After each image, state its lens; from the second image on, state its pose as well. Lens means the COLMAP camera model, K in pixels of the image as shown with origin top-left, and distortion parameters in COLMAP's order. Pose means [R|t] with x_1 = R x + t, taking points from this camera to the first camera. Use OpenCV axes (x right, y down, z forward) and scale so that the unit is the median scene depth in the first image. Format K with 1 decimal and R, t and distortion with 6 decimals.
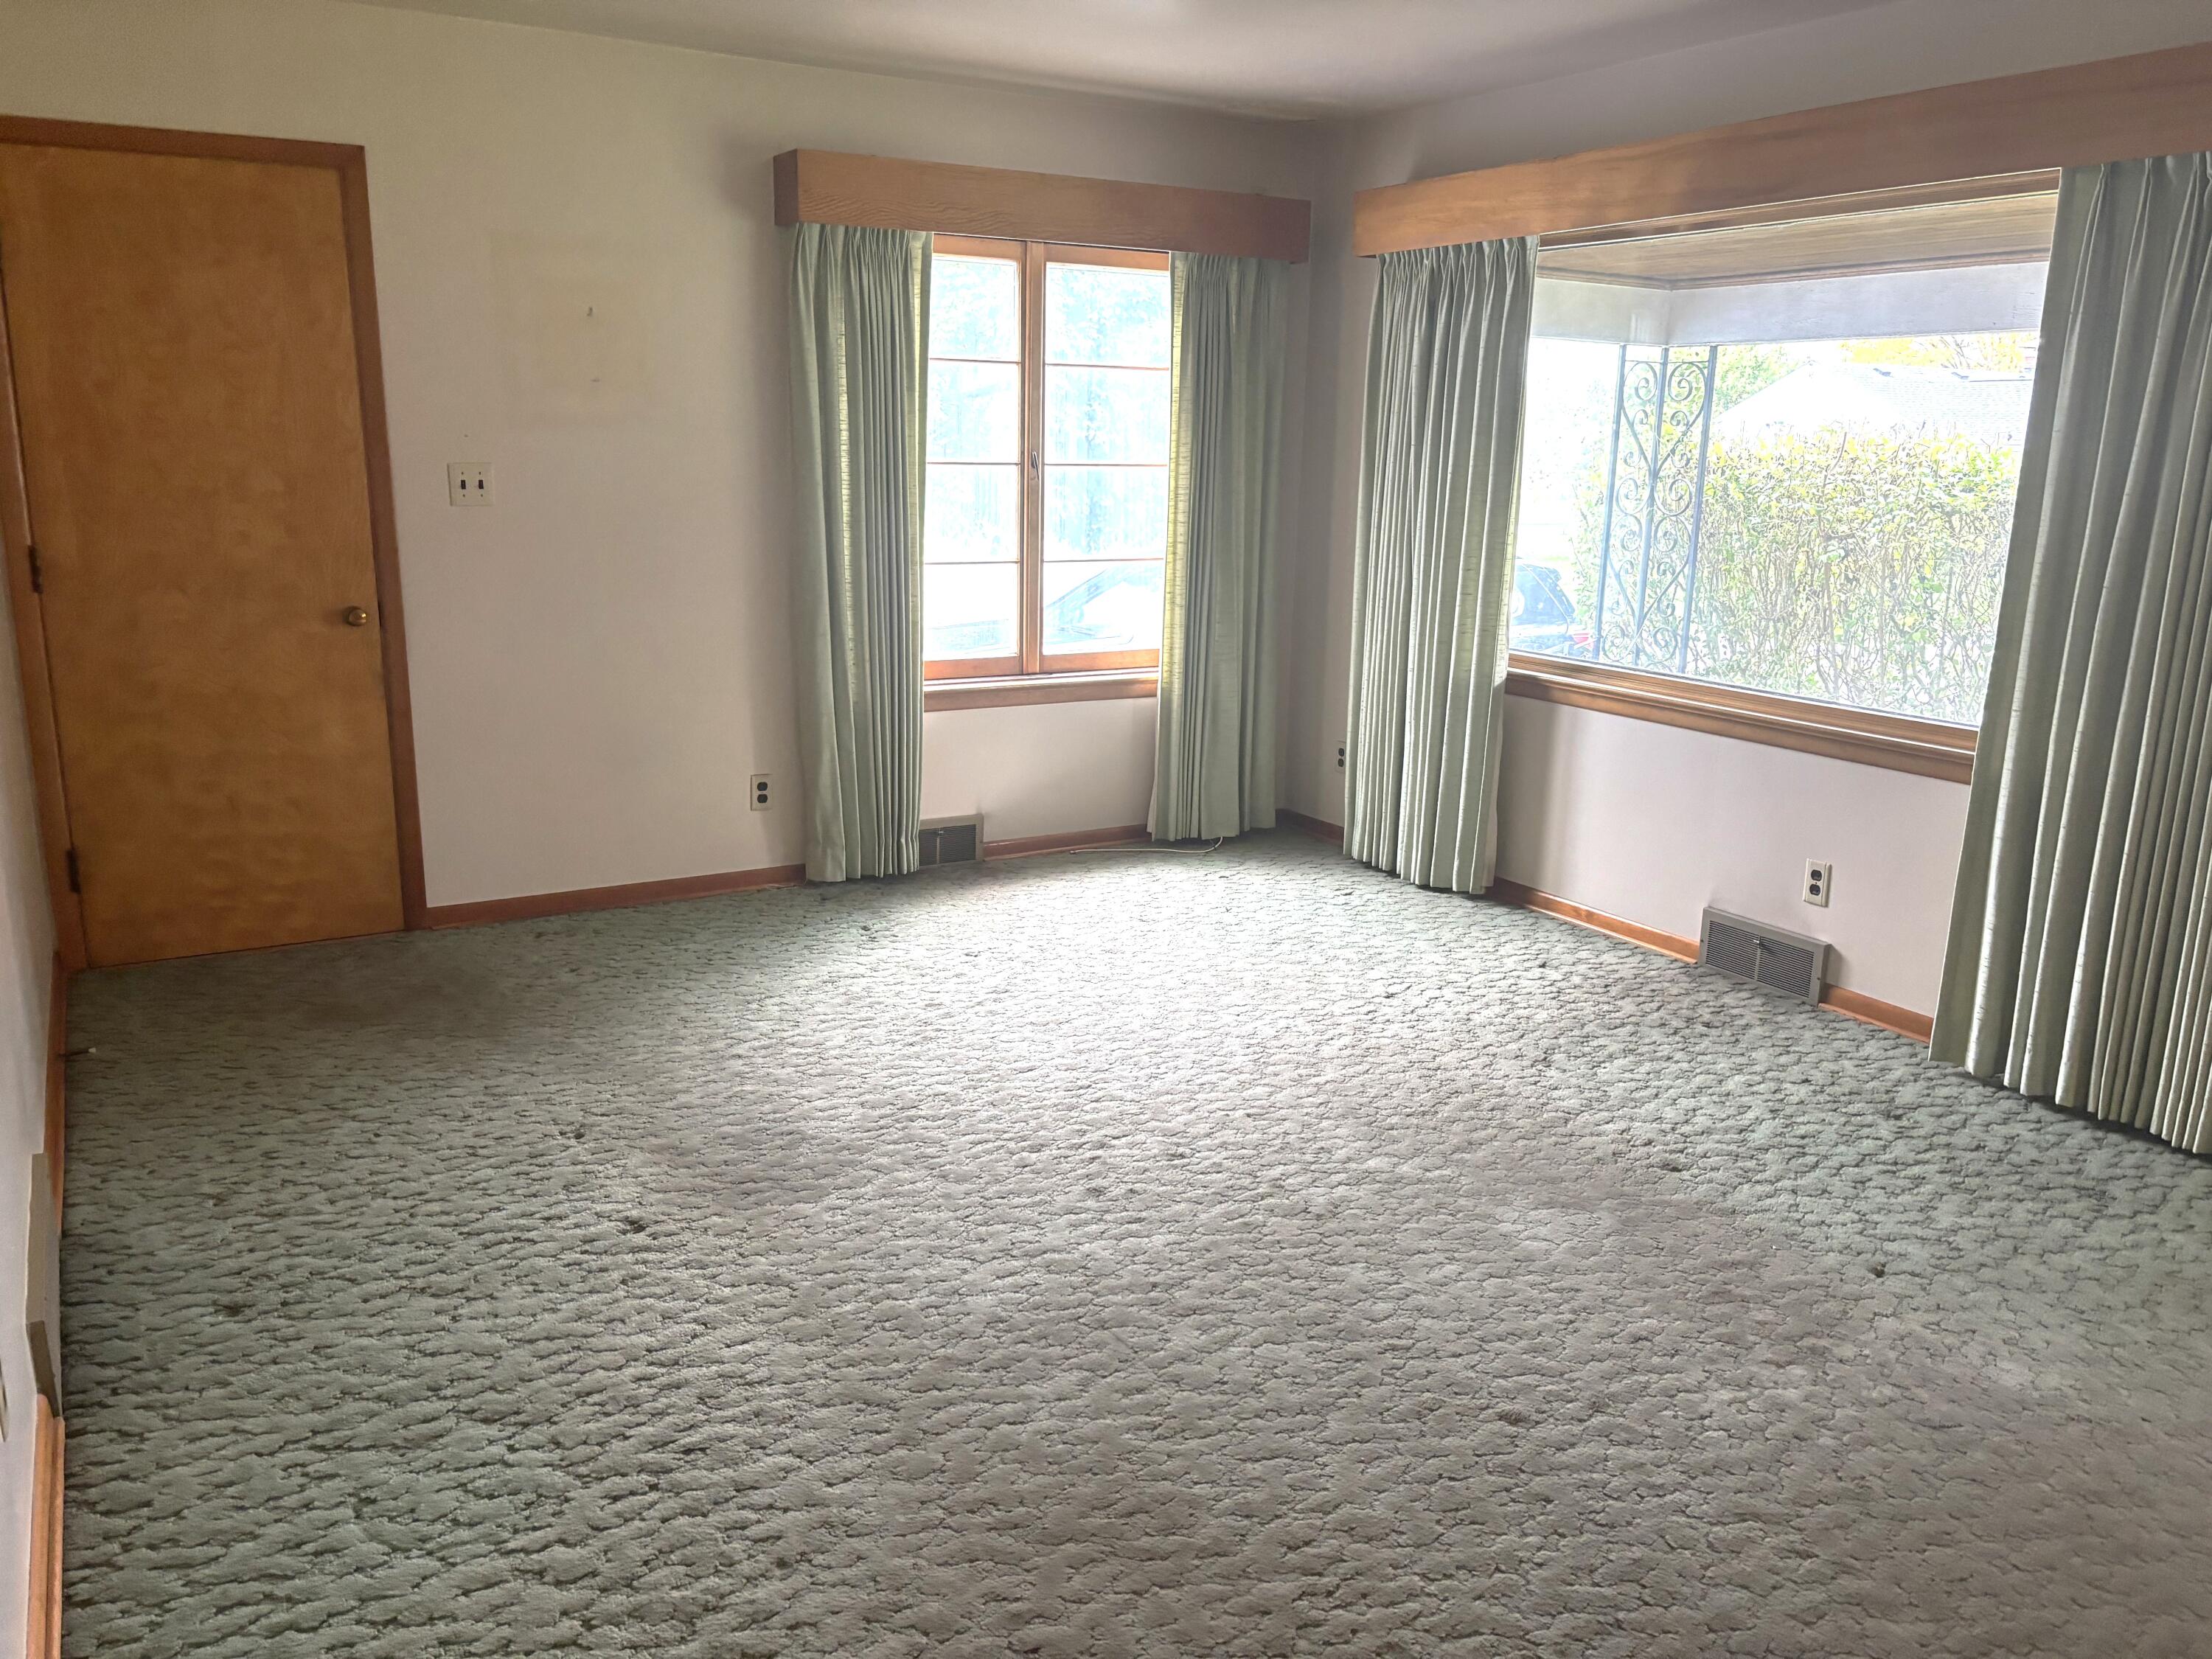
lens RADIAL K [[1678.2, 0, 1113.6], [0, 1678.2, 839.8], [0, 0, 1]] dist [0.029229, -0.035260]
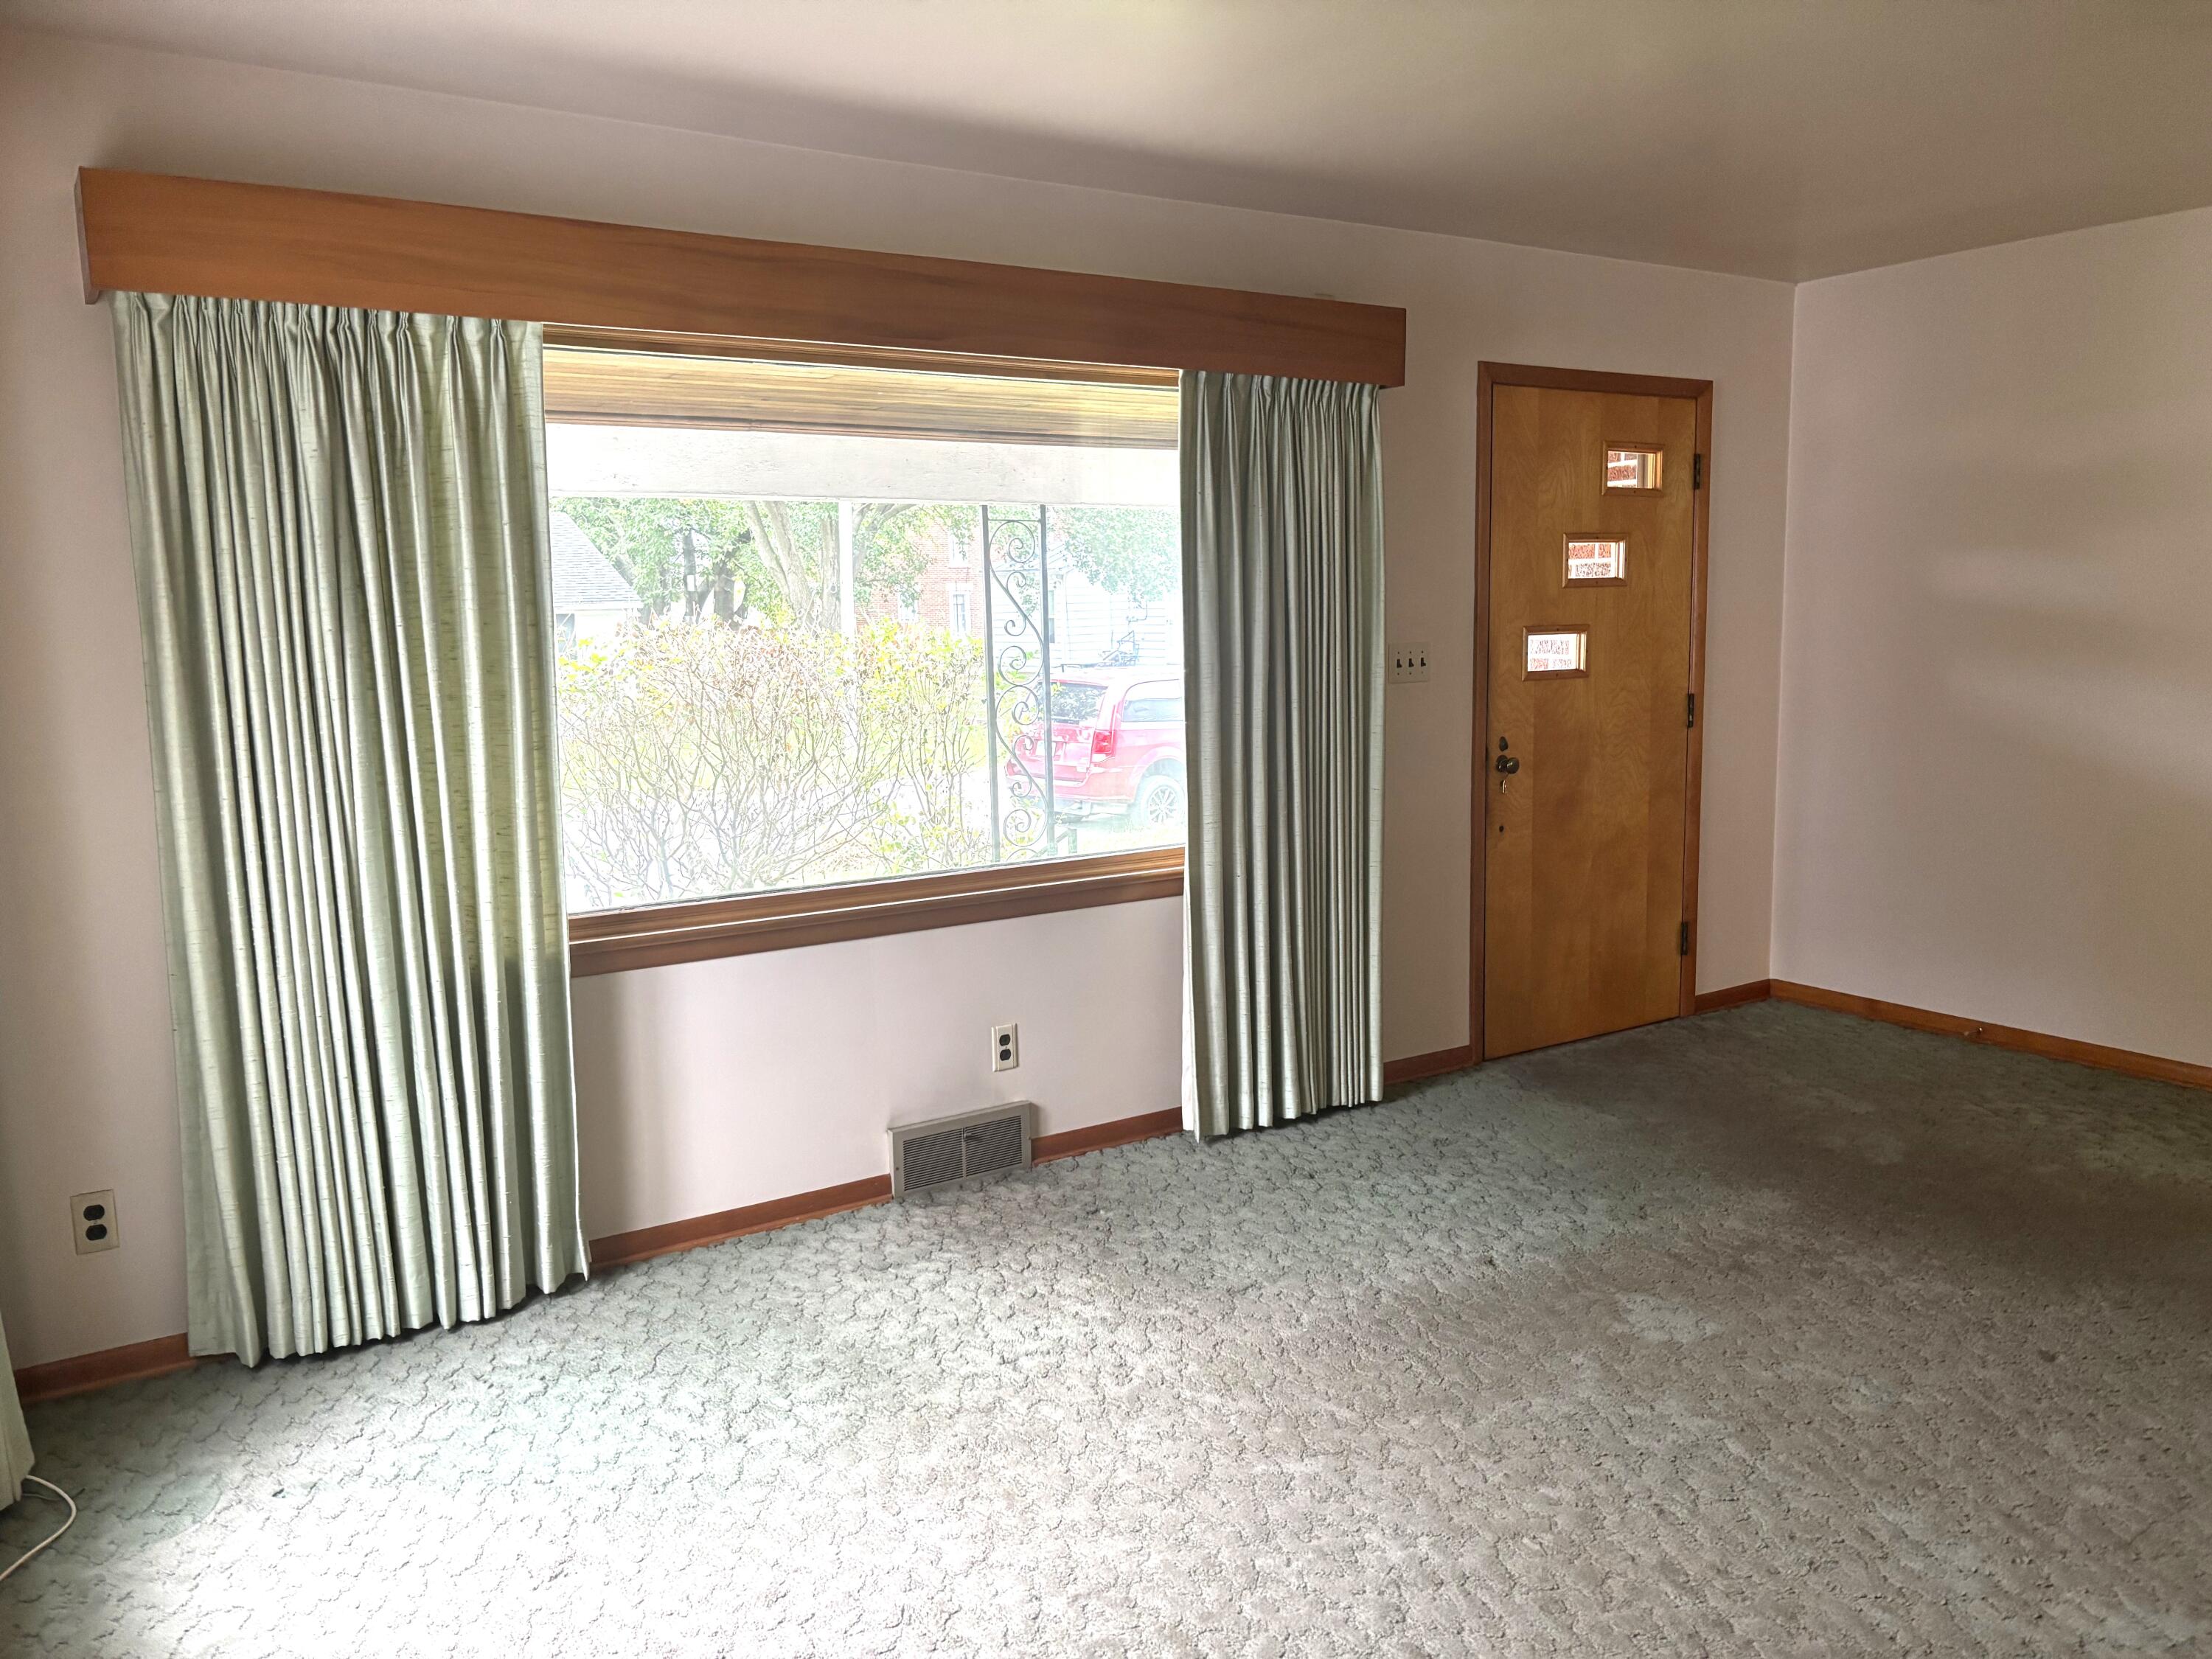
lens RADIAL K [[1678.2, 0, 1113.4], [0, 1678.2, 822.3], [0, 0, 1]] dist [0.029229, -0.035260]
pose [[-0.052691, -0.143694, 0.988218, -0.526873], [0.252854, 0.955425, 0.152408, -0.231567], [-0.966069, 0.257905, -0.014009, 0.923182]]
